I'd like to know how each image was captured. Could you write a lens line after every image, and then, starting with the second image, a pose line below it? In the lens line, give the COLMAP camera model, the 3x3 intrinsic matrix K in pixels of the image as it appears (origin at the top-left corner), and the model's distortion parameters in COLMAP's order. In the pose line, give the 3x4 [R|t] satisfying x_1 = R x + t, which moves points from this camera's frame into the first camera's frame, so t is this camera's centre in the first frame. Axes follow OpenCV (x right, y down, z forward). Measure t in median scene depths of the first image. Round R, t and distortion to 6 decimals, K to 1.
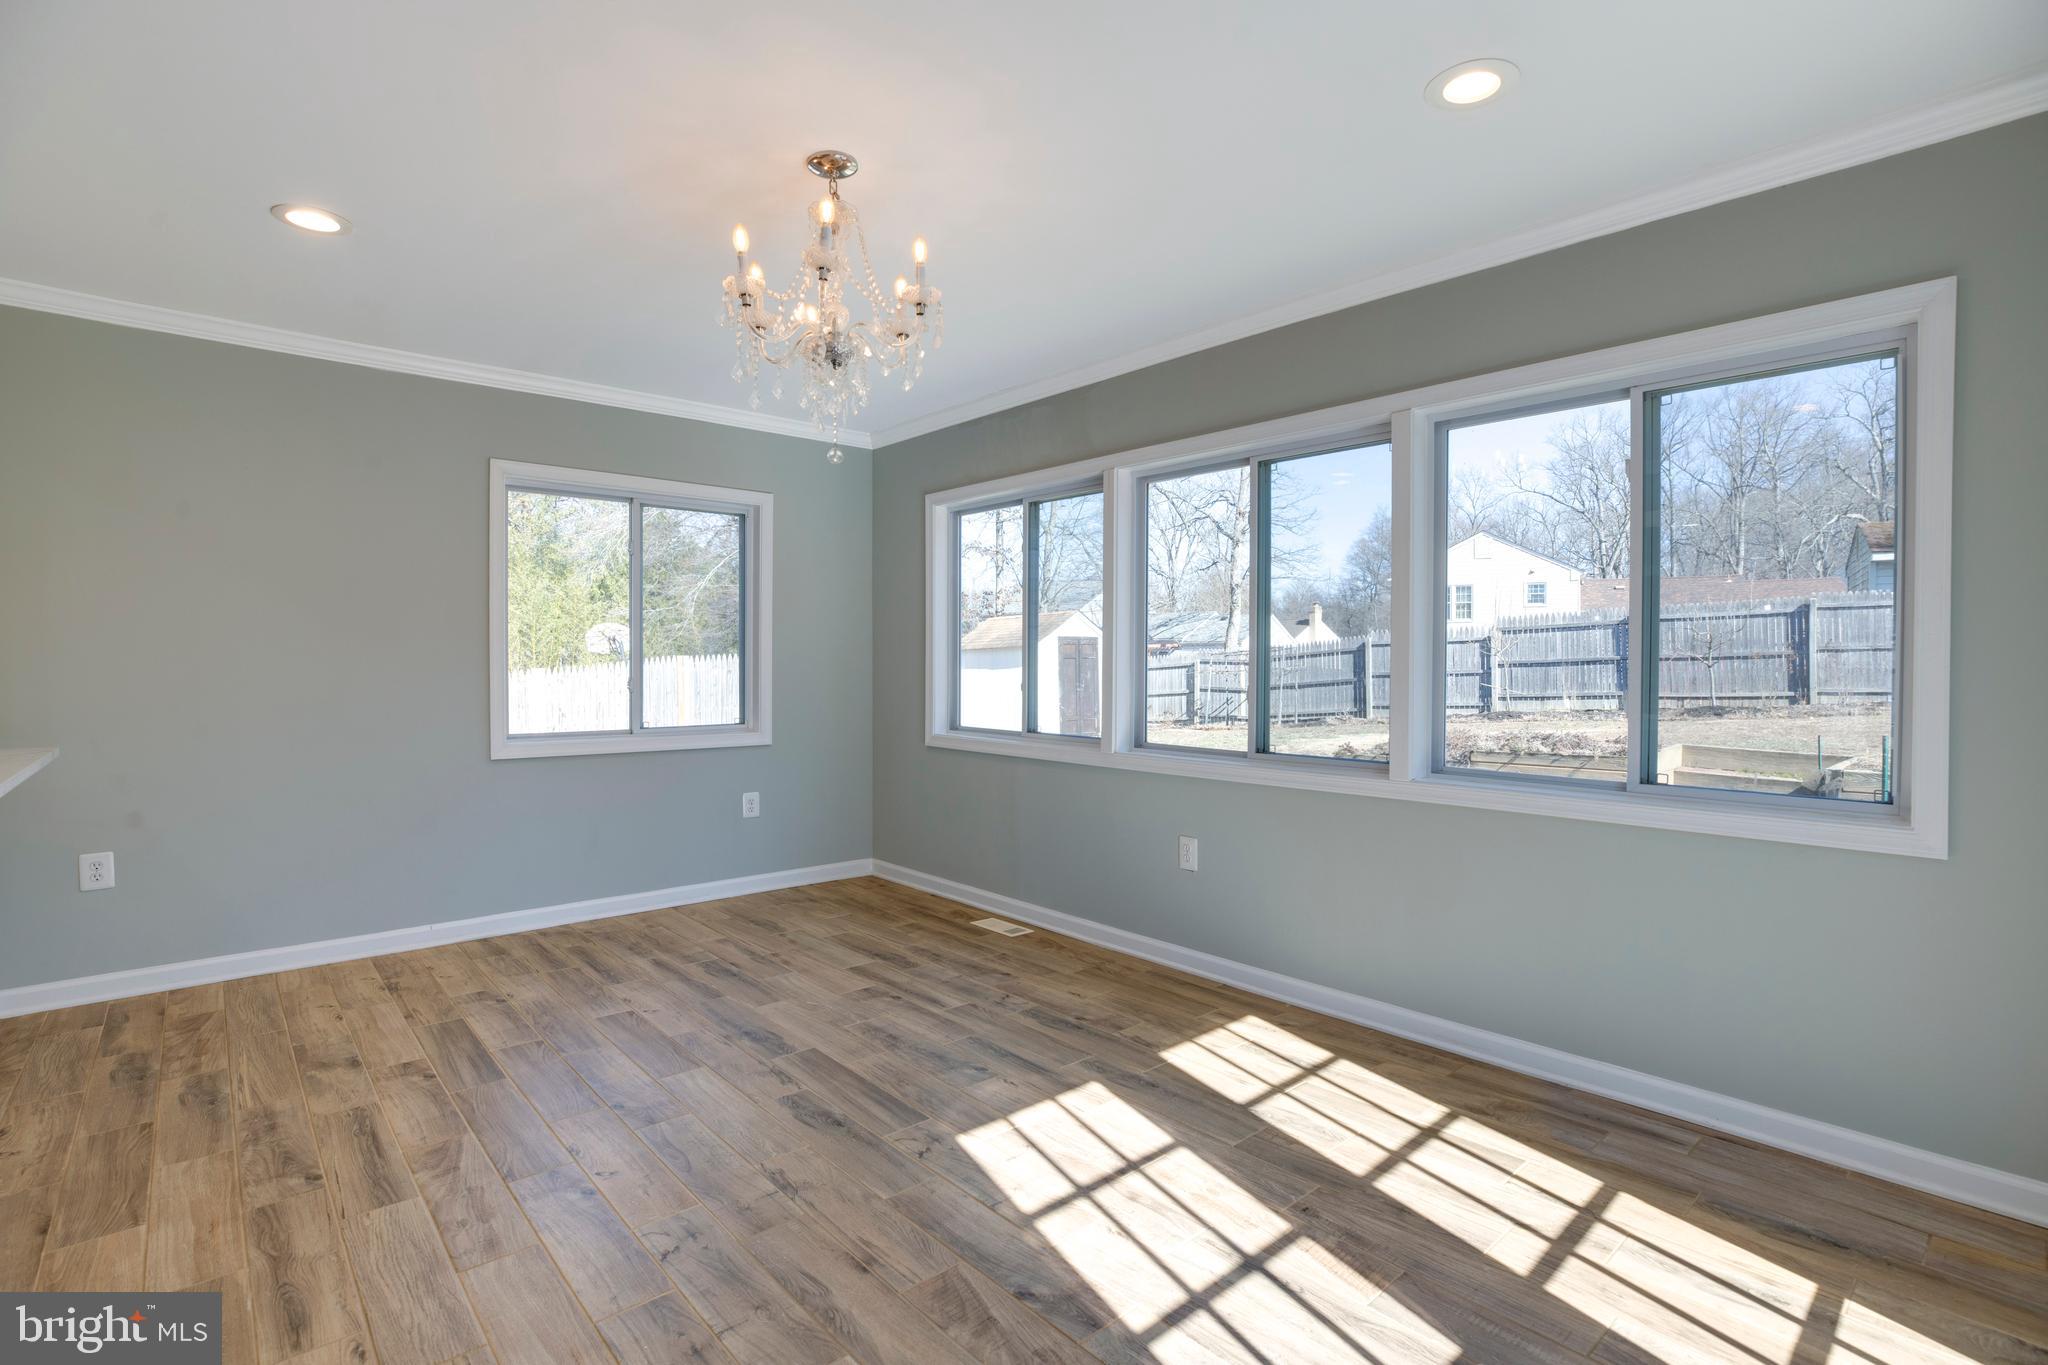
lens RADIAL K [[981.1, 0, 1105.1], [0, 981.1, 682.4], [0, 0, 1]] dist [-0.021445, -0.006906]
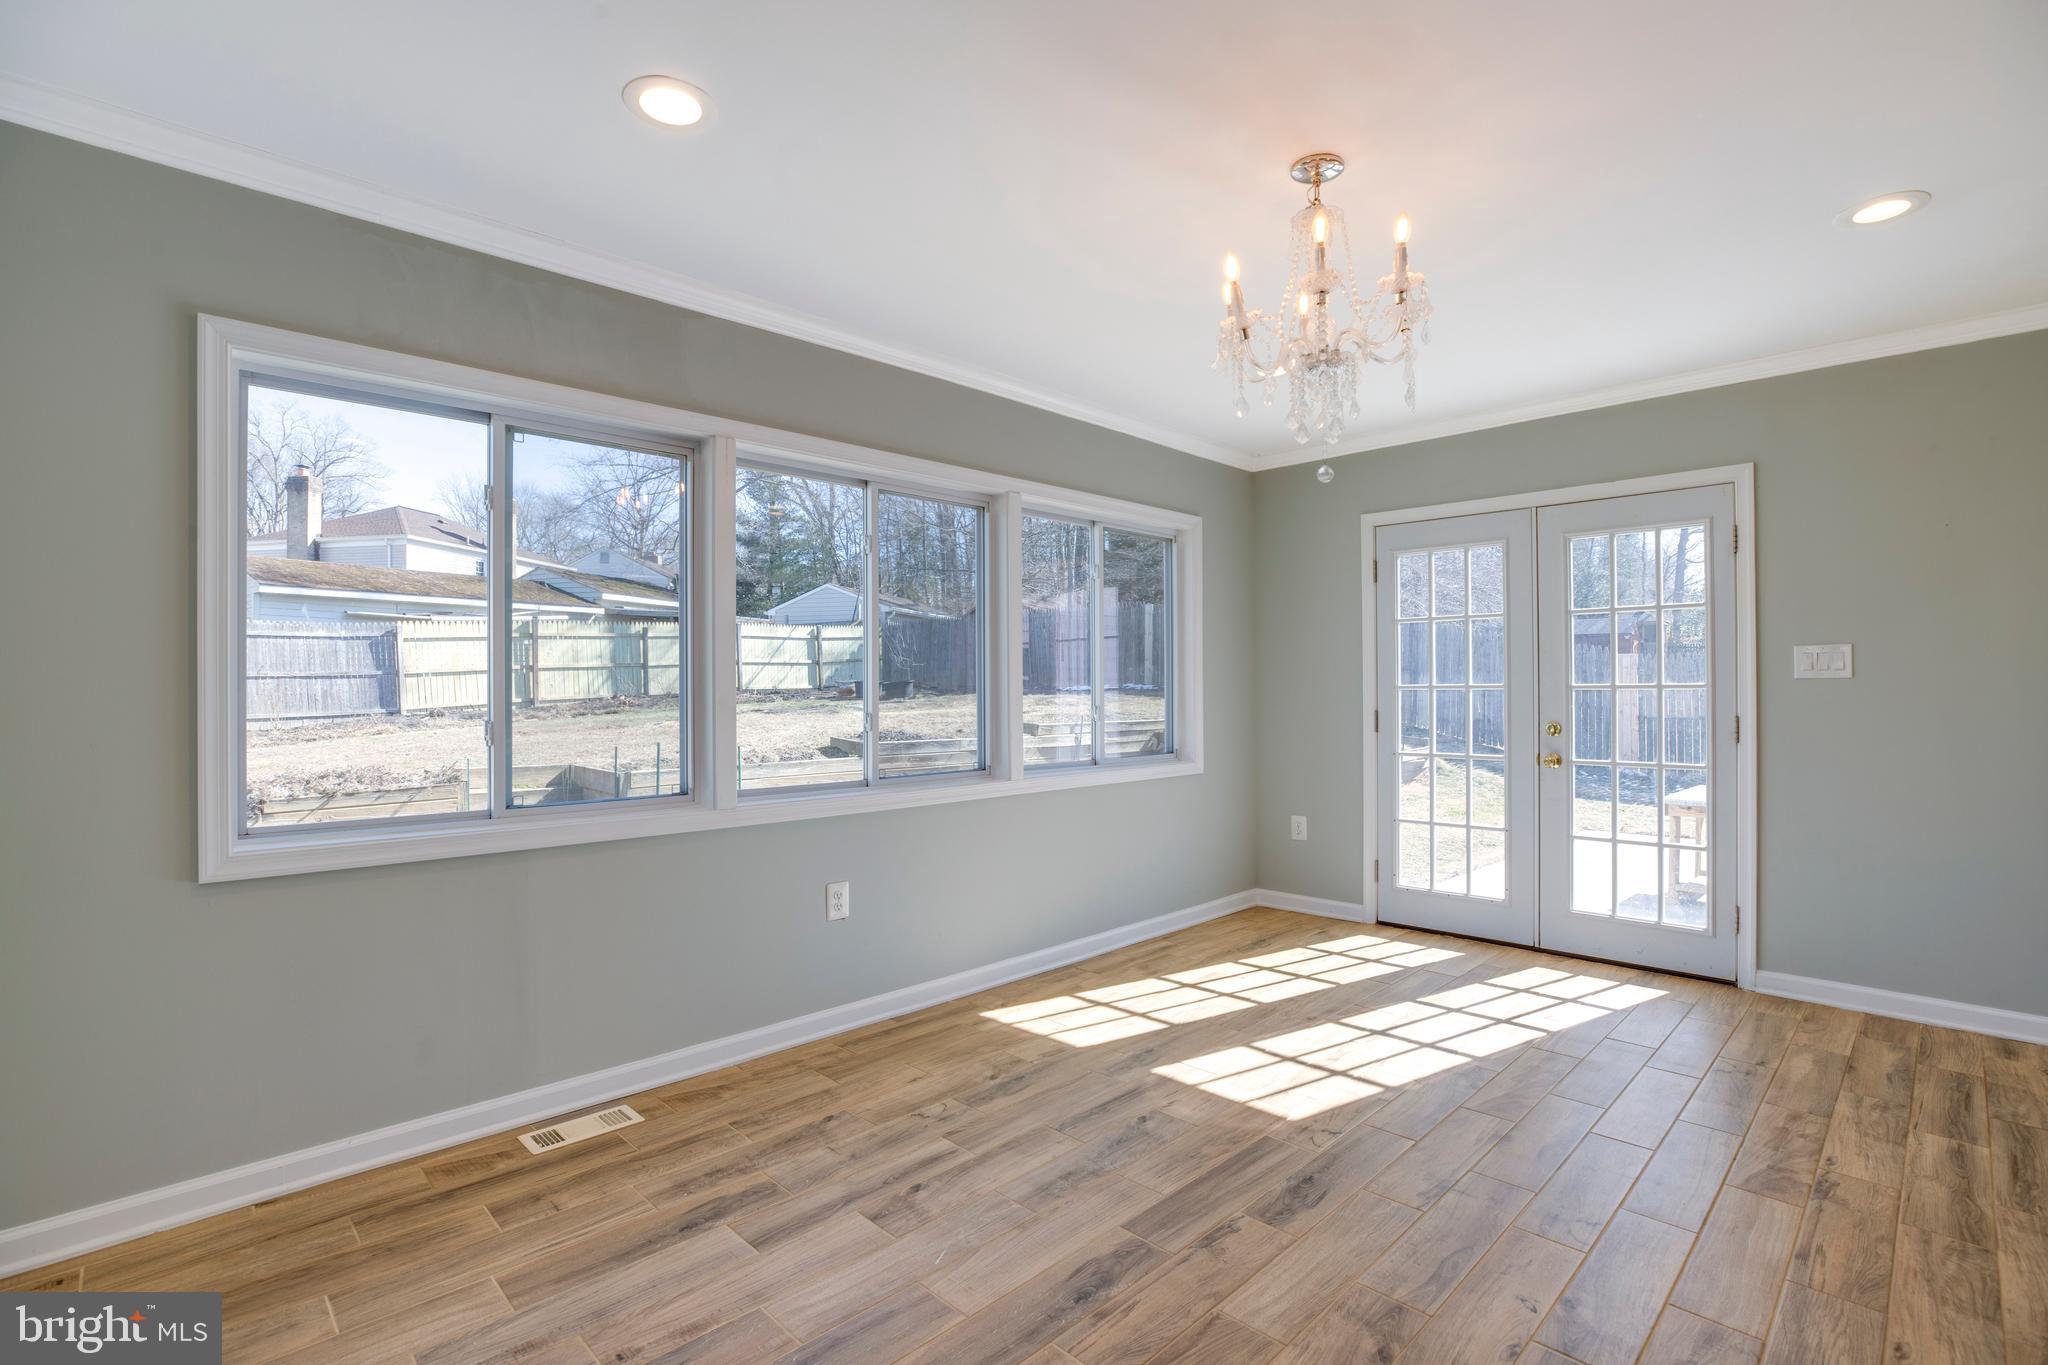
lens RADIAL K [[929.1, 0, 1010.2], [0, 929.1, 683.9], [0, 0, 1]] dist [-0.026522, 0.001244]
pose [[-0.008149, 0.009020, 0.999926, -1.001811], [0.020258, 0.999756, -0.008854, -0.012149], [-0.999762, 0.020184, -0.008330, 1.119755]]
